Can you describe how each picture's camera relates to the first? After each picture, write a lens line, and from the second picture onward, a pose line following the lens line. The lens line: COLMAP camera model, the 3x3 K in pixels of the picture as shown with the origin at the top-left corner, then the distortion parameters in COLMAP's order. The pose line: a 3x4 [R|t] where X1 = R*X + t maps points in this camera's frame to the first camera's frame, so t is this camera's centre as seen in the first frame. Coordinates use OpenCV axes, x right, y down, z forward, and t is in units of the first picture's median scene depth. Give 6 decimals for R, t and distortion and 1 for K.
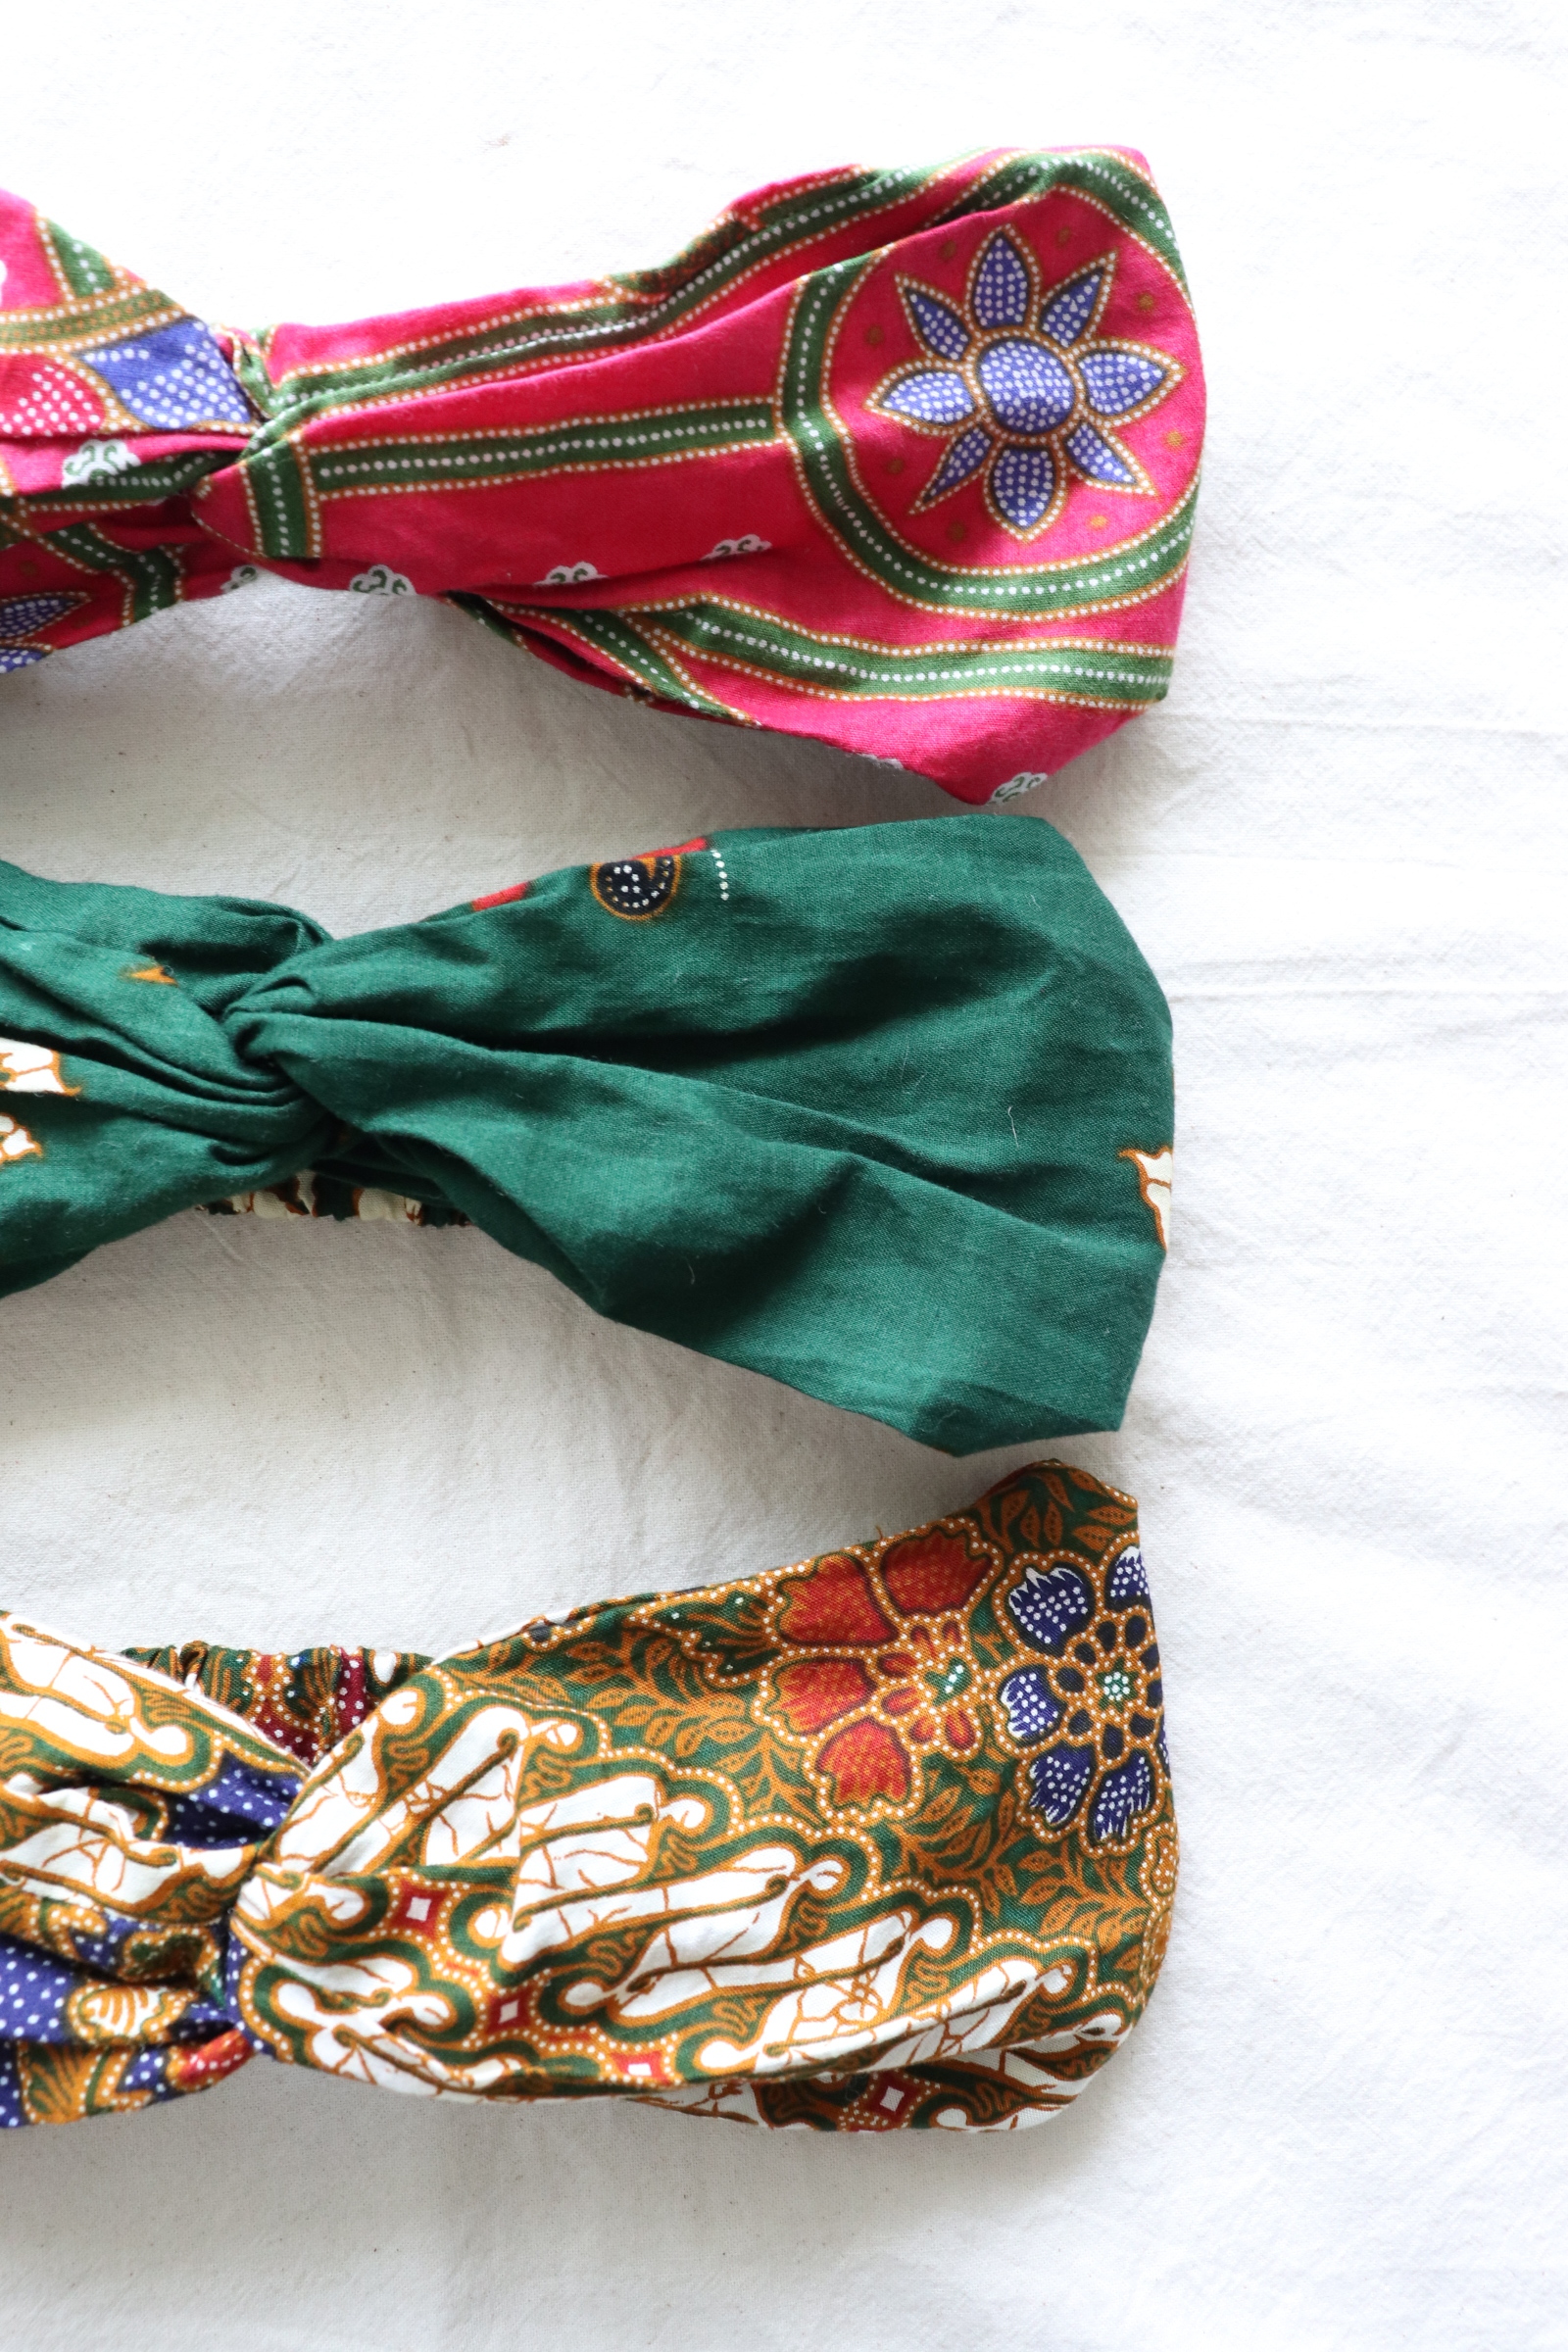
lens RADIAL K [[2499.3, 0, 787.9], [0, 2499.3, 1095.5], [0, 0, 1]] dist [-0.262277, 0.454582]
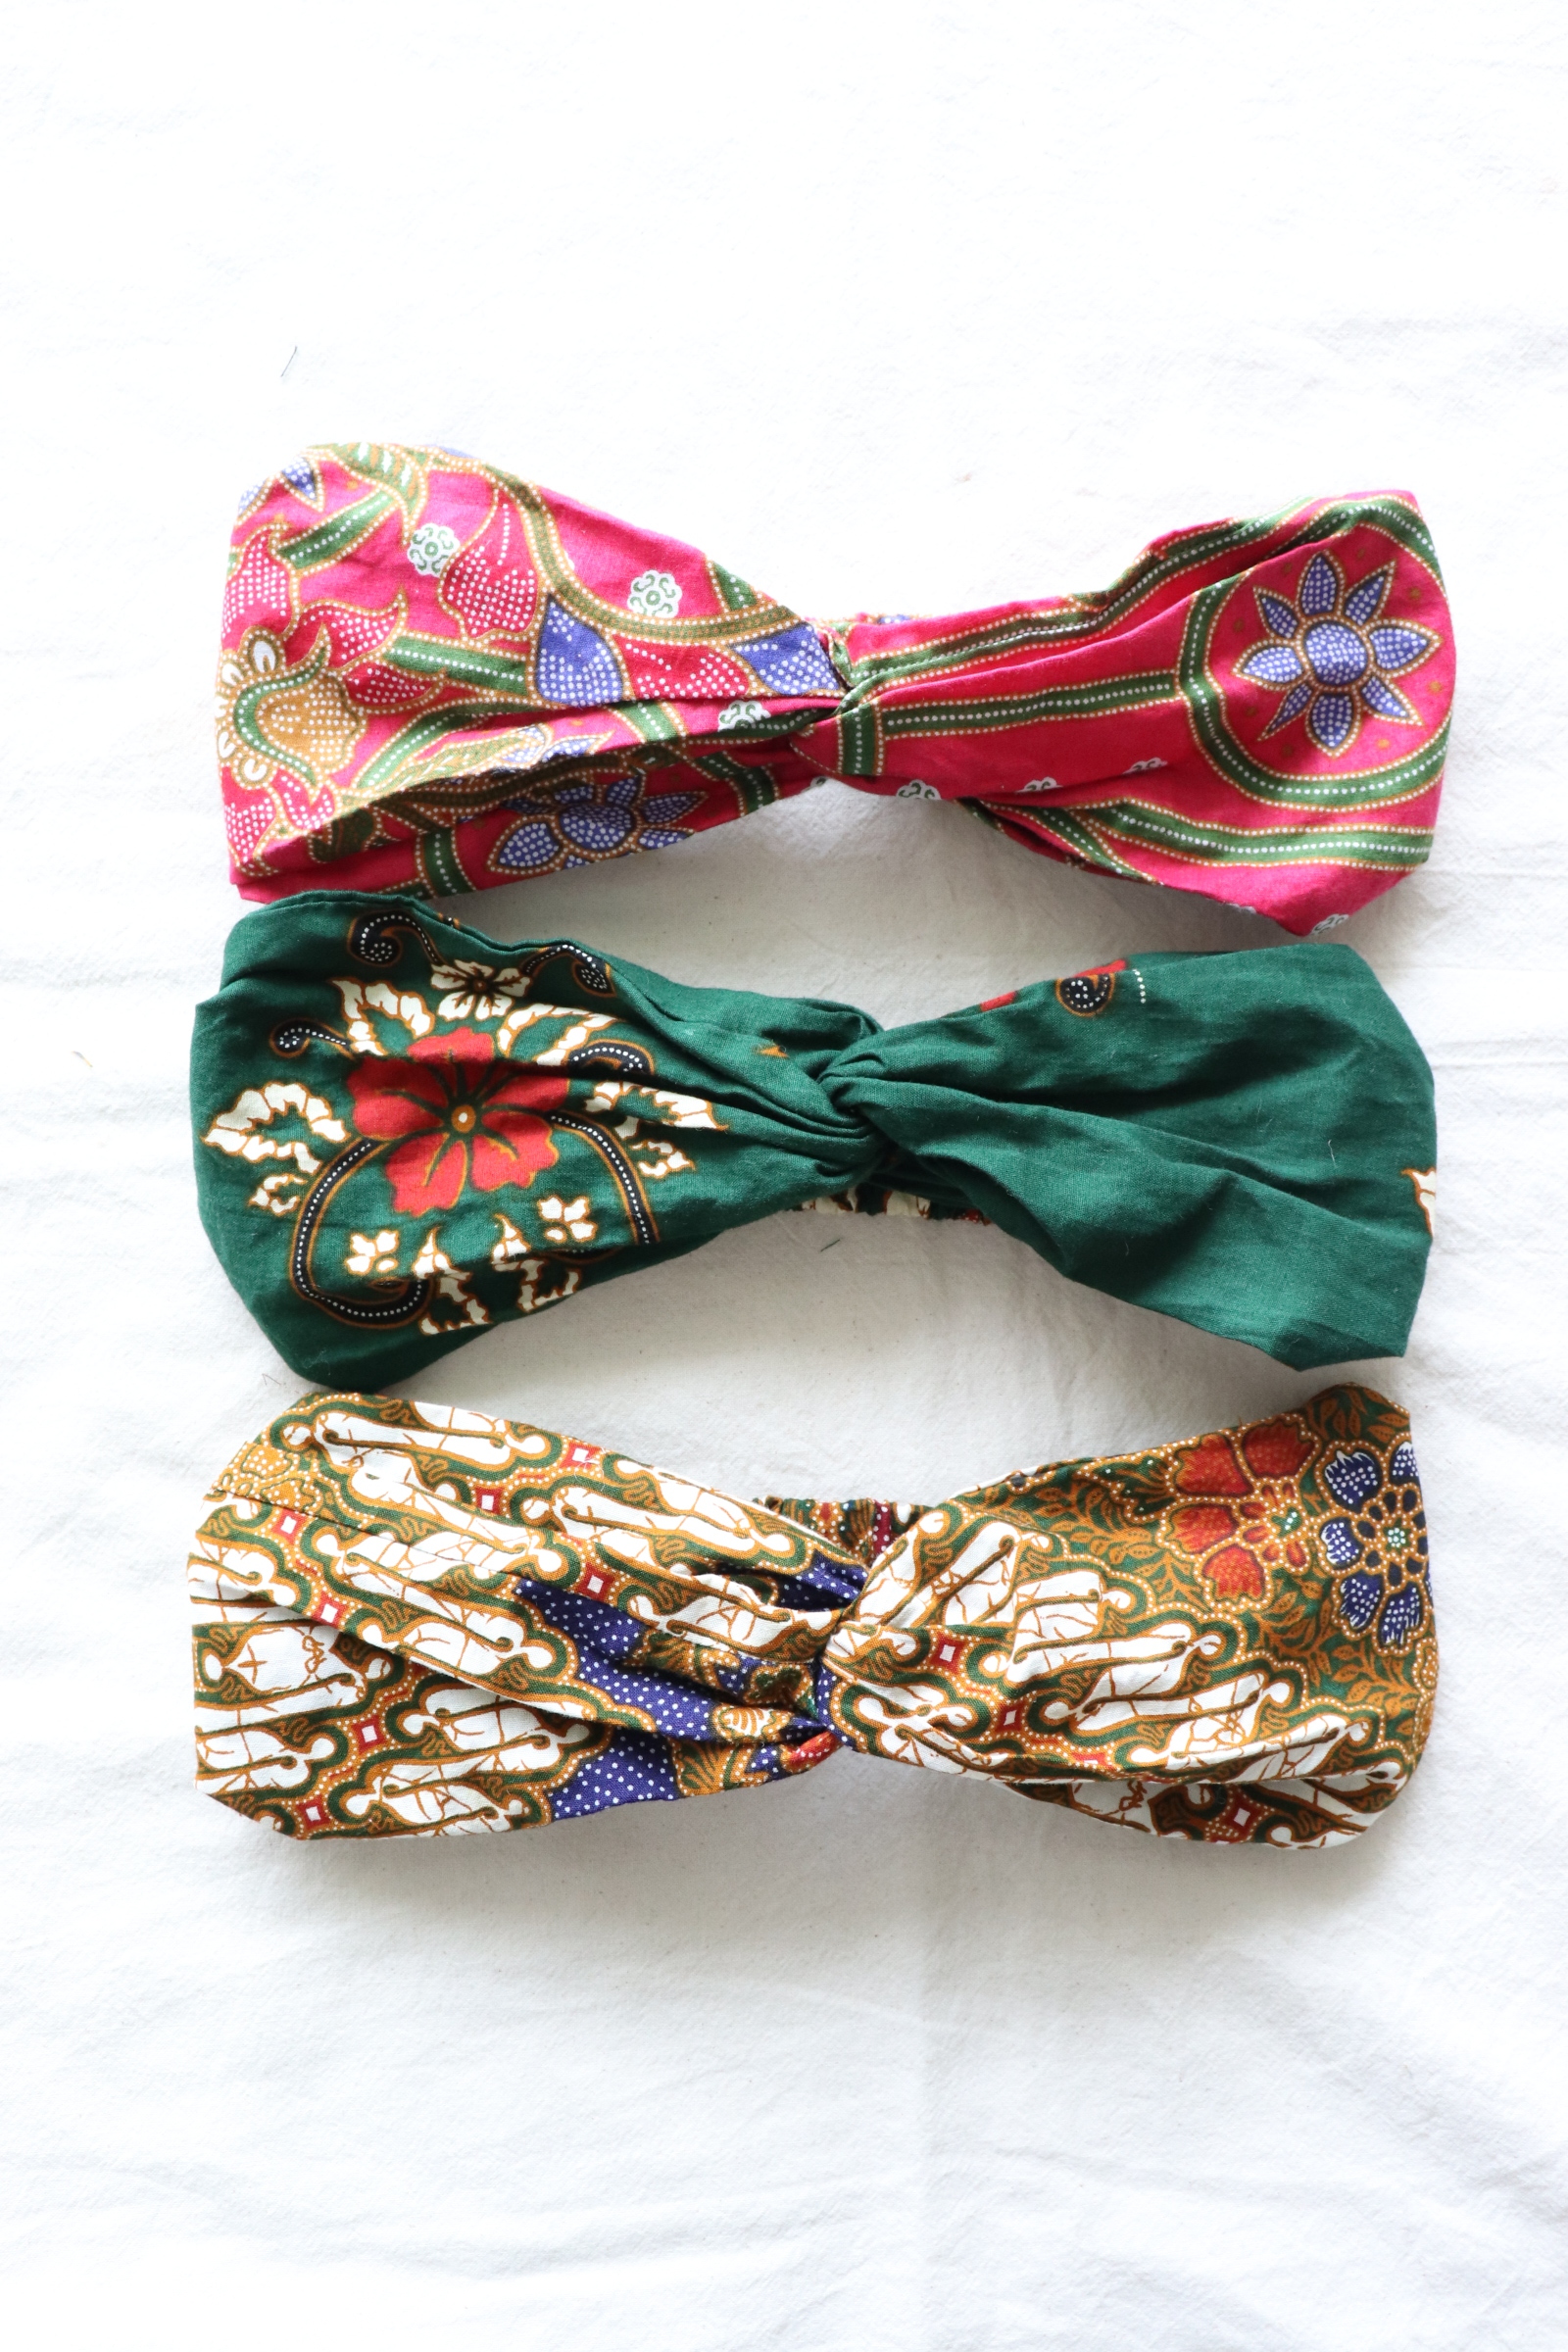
lens RADIAL K [[2246.6, 0, 782.6], [0, 2246.6, 1065.0], [0, 0, 1]] dist [-0.148975, -0.013680]
pose [[0.994275, 0.003571, -0.106794, -0.097737], [-0.008735, 0.998812, -0.047931, 0.029088], [0.106496, 0.048590, 0.993125, -0.381837]]
